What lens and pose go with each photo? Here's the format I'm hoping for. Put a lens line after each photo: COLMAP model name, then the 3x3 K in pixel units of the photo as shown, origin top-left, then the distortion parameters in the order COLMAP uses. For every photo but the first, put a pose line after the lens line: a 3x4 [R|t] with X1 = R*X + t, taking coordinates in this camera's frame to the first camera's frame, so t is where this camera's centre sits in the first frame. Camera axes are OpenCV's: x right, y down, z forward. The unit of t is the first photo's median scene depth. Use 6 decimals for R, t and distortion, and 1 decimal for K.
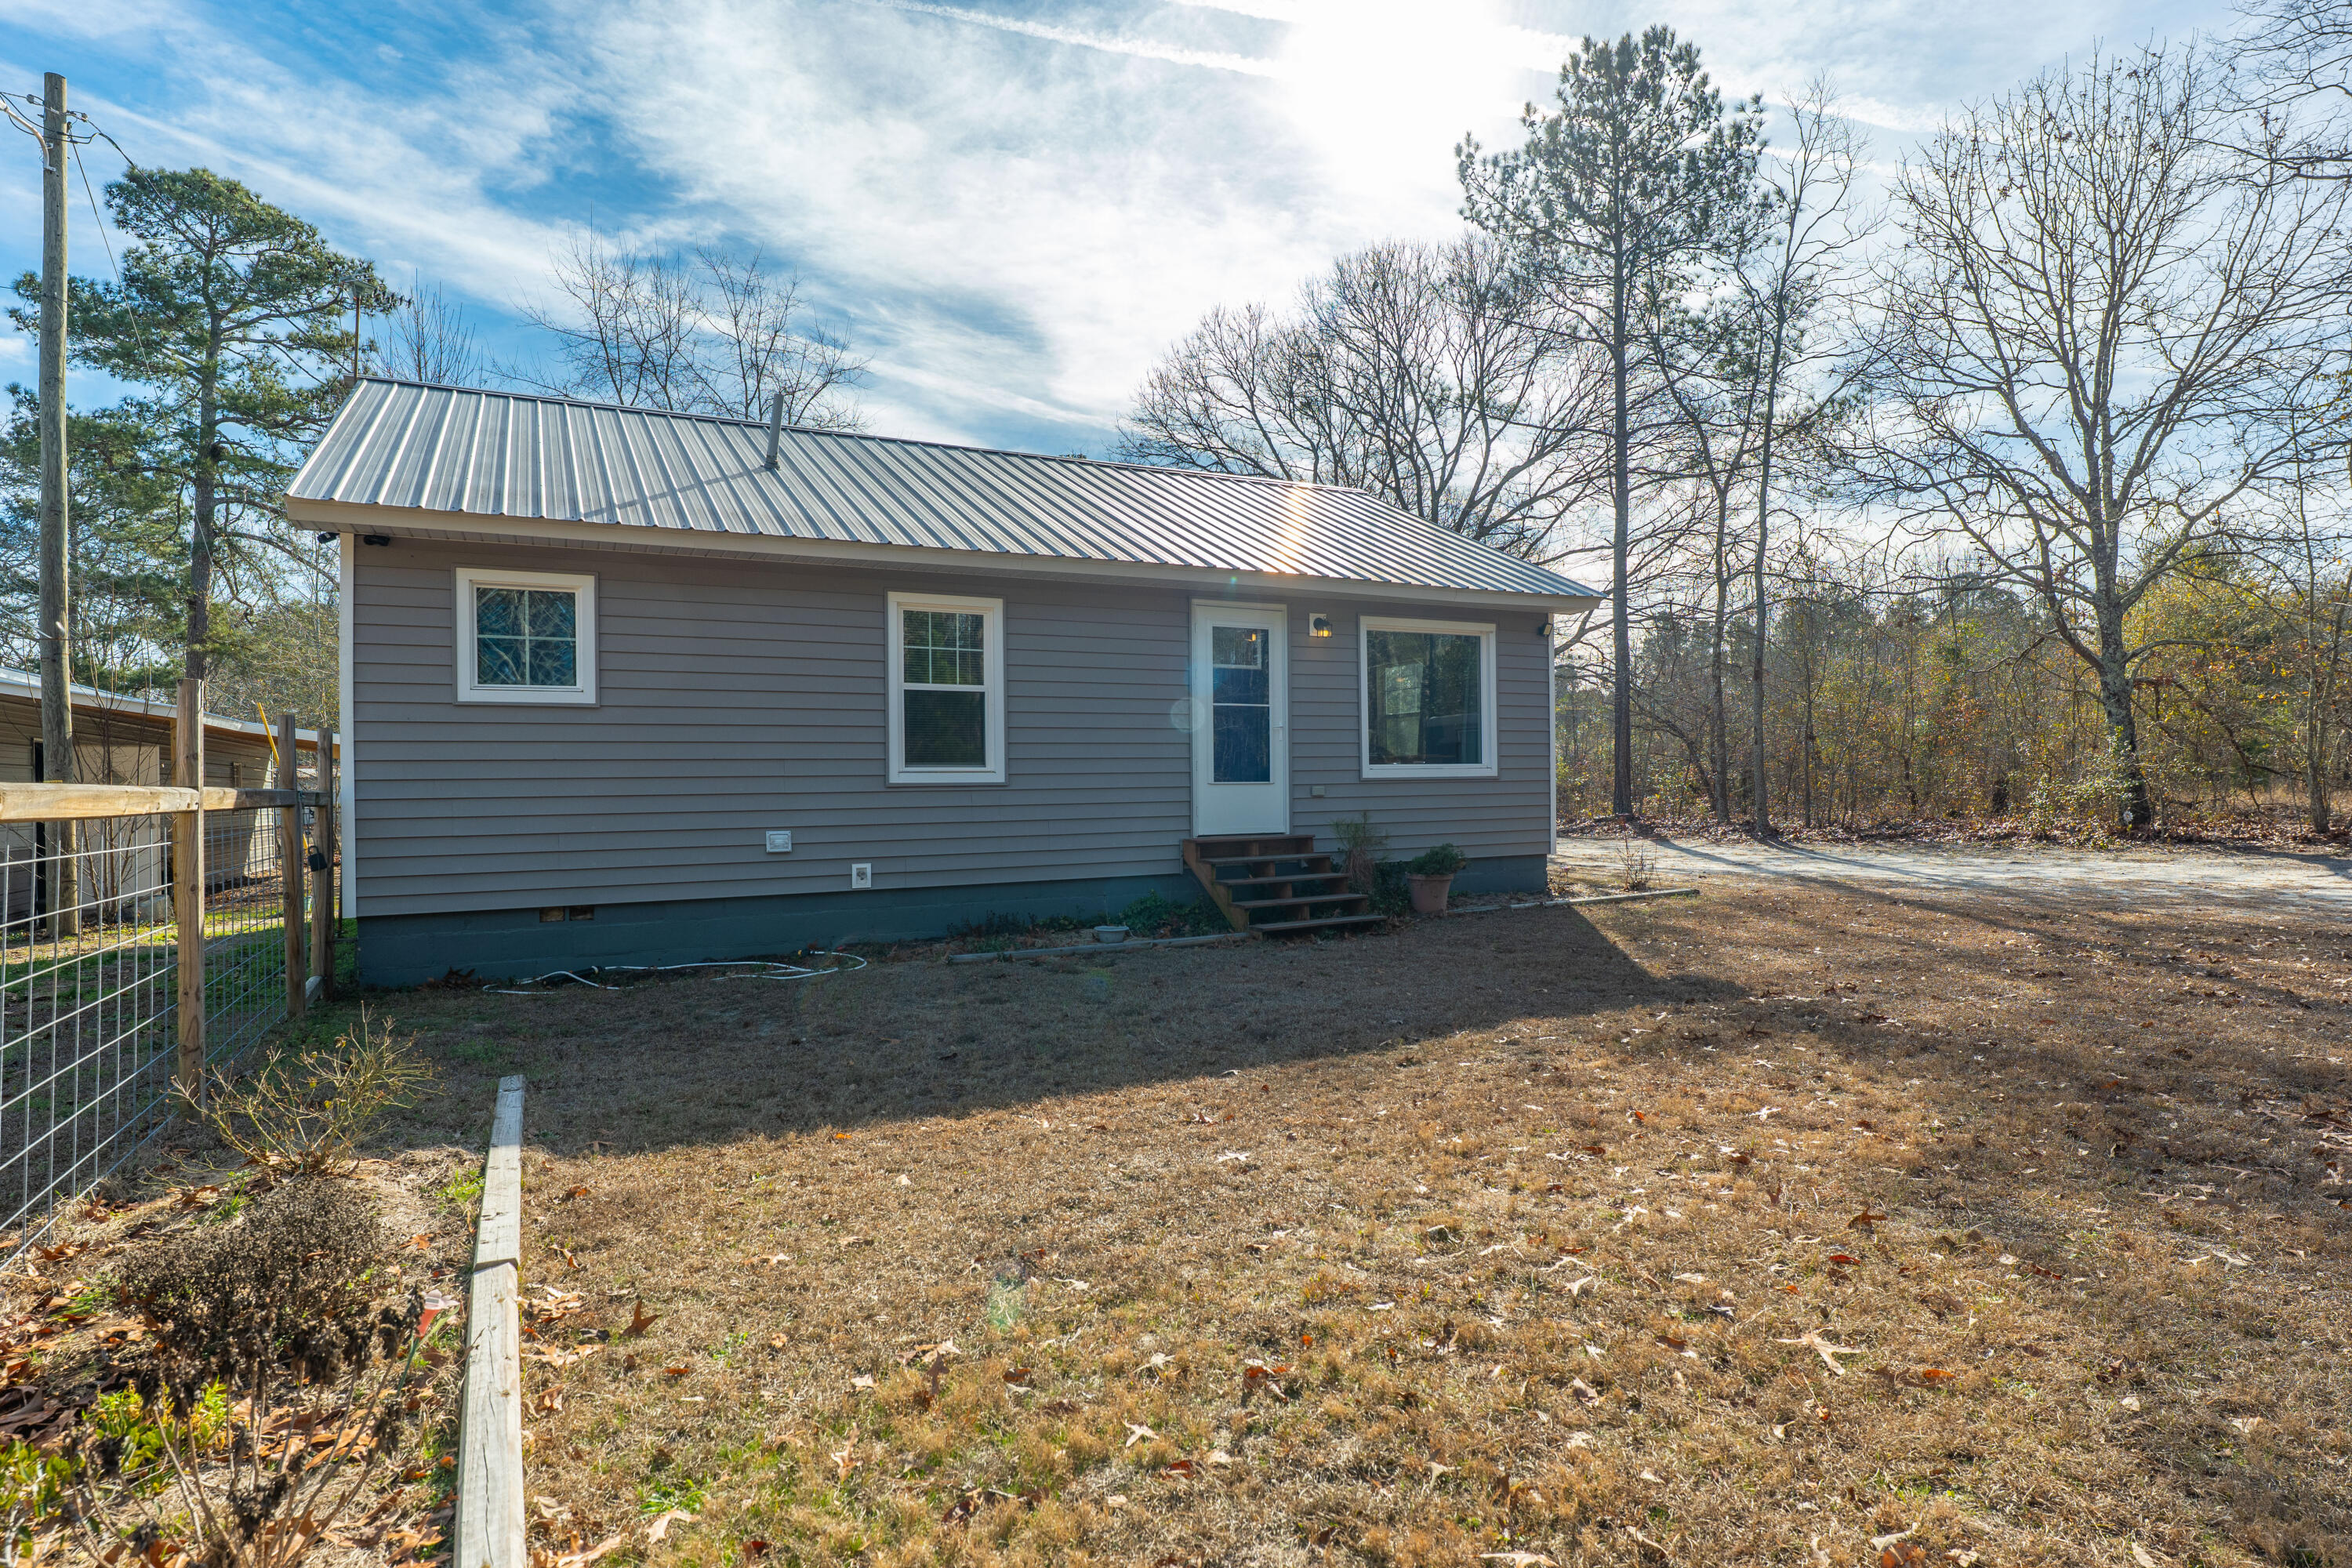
lens RADIAL K [[1227.7, 0, 1176.0], [0, 1227.7, 784.0], [0, 0, 1]] dist [-0.014335, 0.000529]
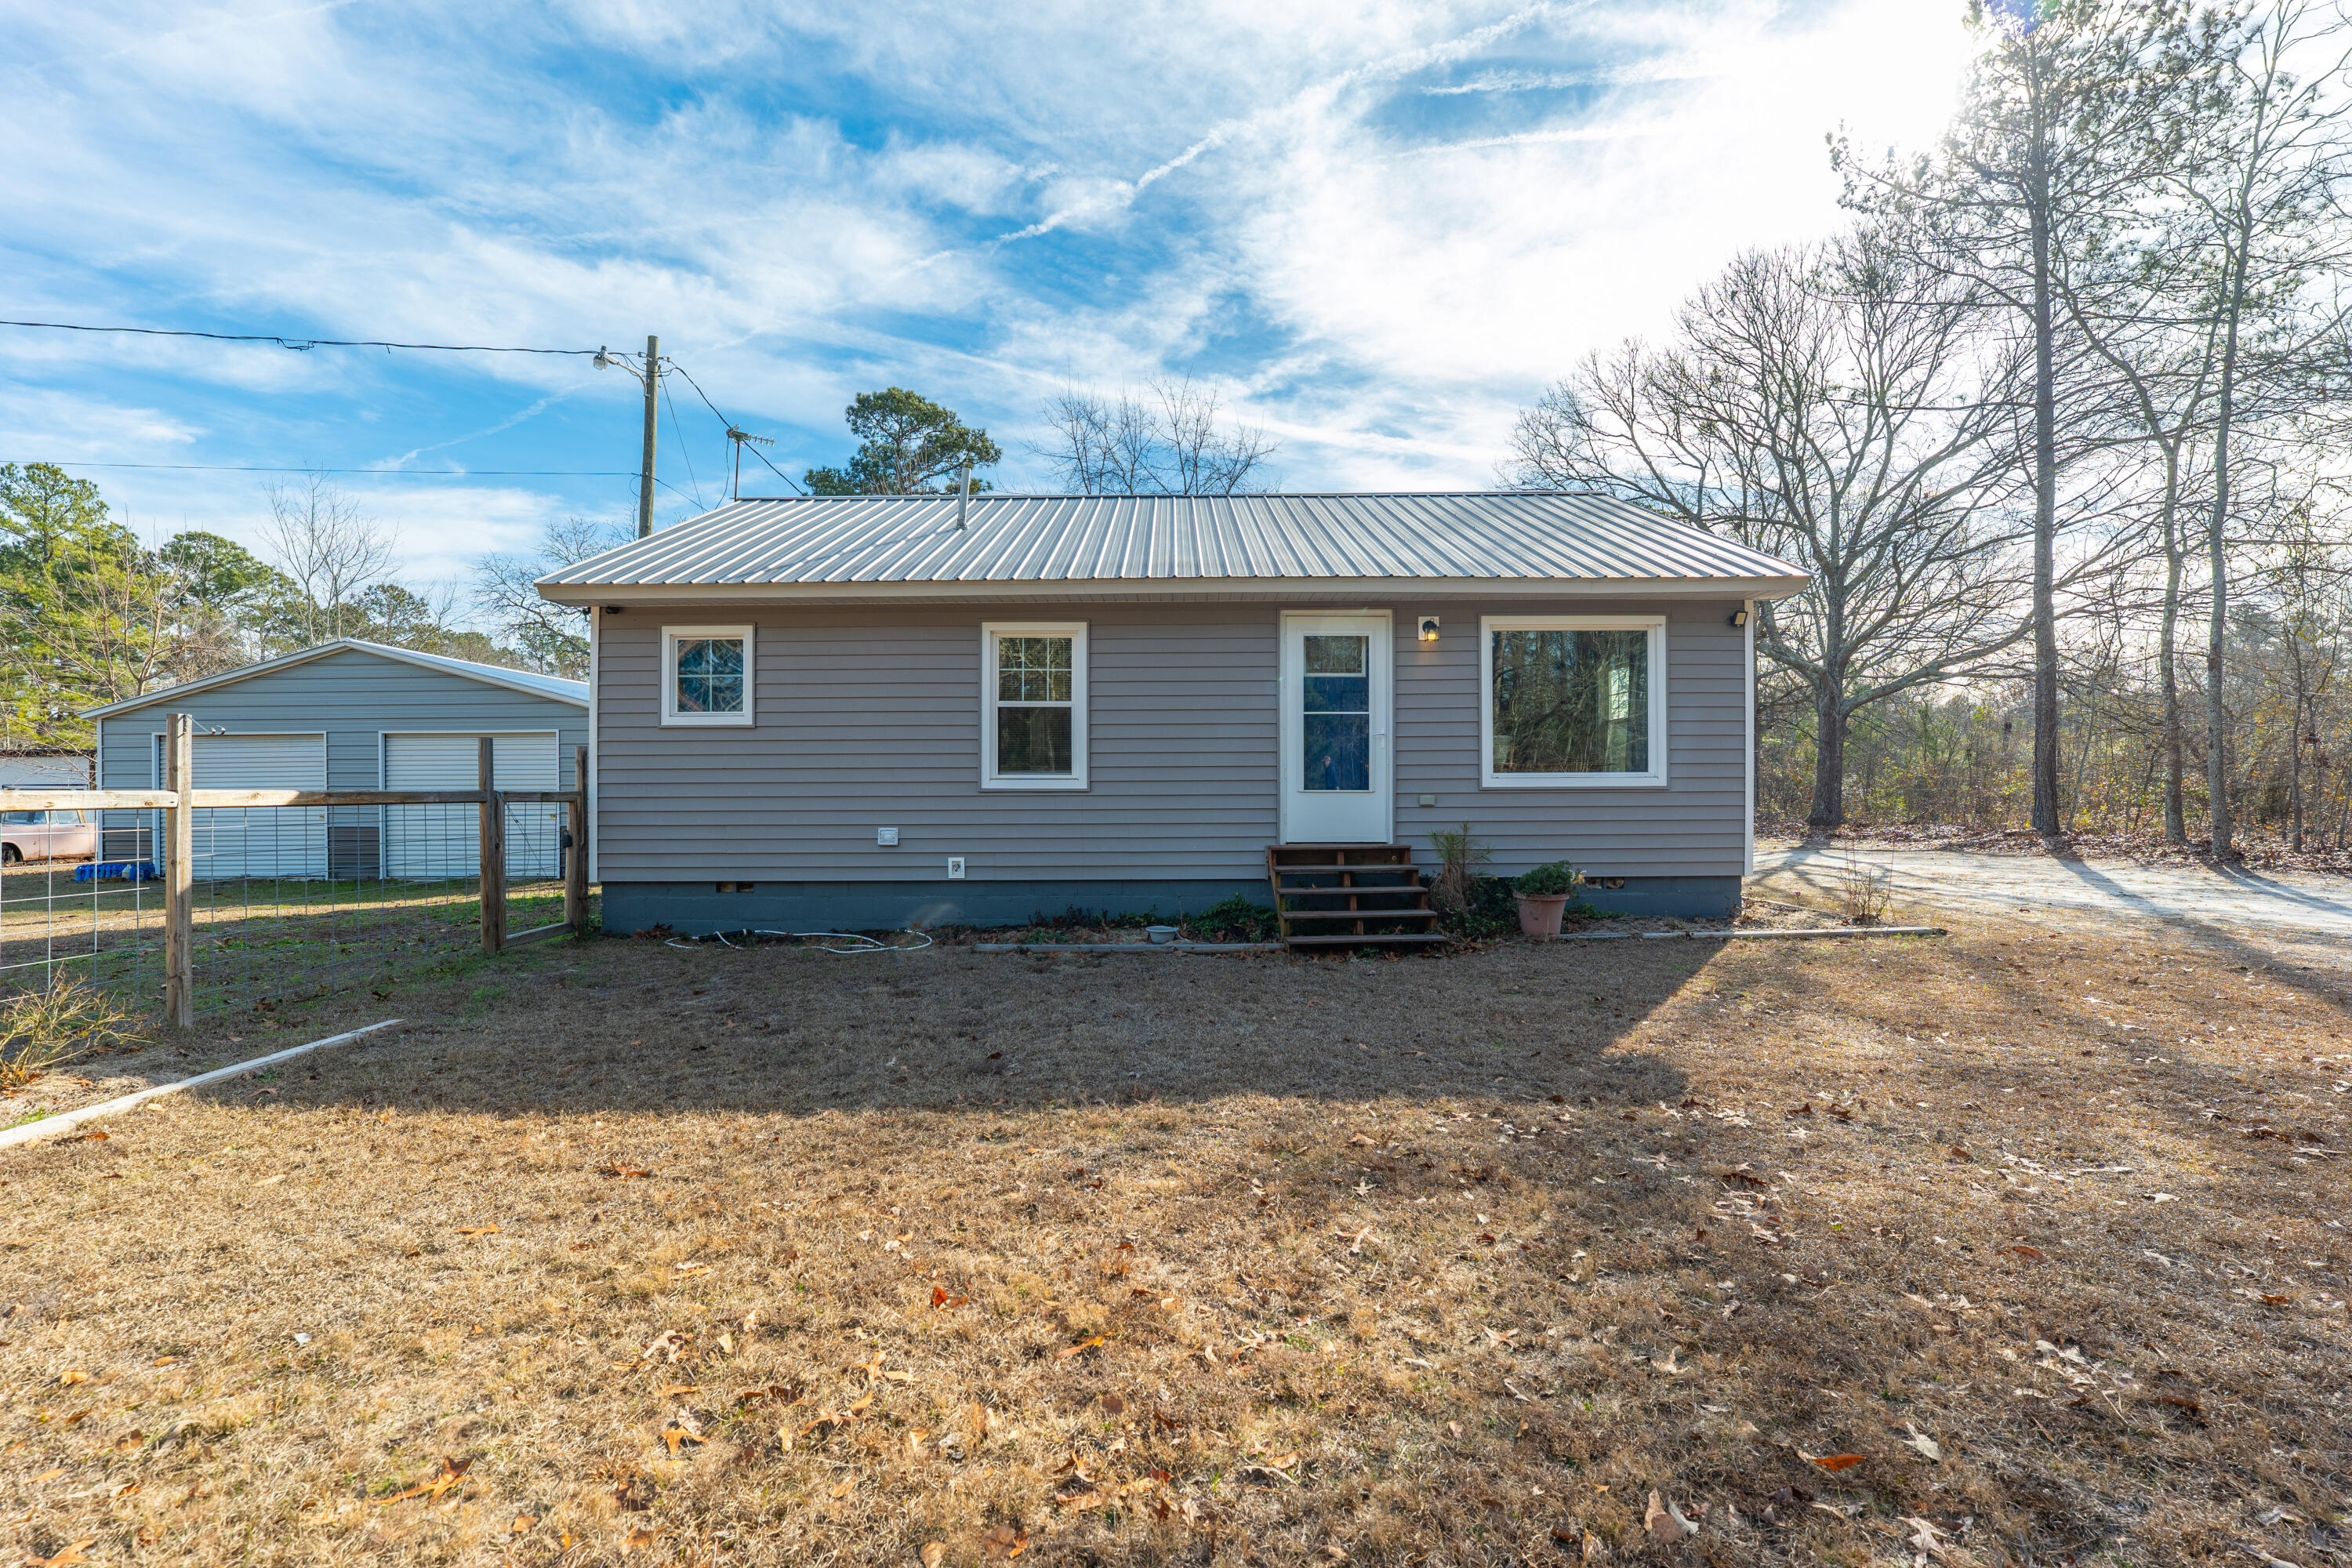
lens RADIAL K [[973.0, 0, 1176.0], [0, 973.0, 784.0], [0, 0, 1]] dist [-0.036369, 0.005711]
pose [[0.885747, 0.007175, -0.464113, 0.315510], [-0.008146, 0.999967, -0.000088, -0.005711], [0.464097, 0.003859, 0.885776, 0.249619]]
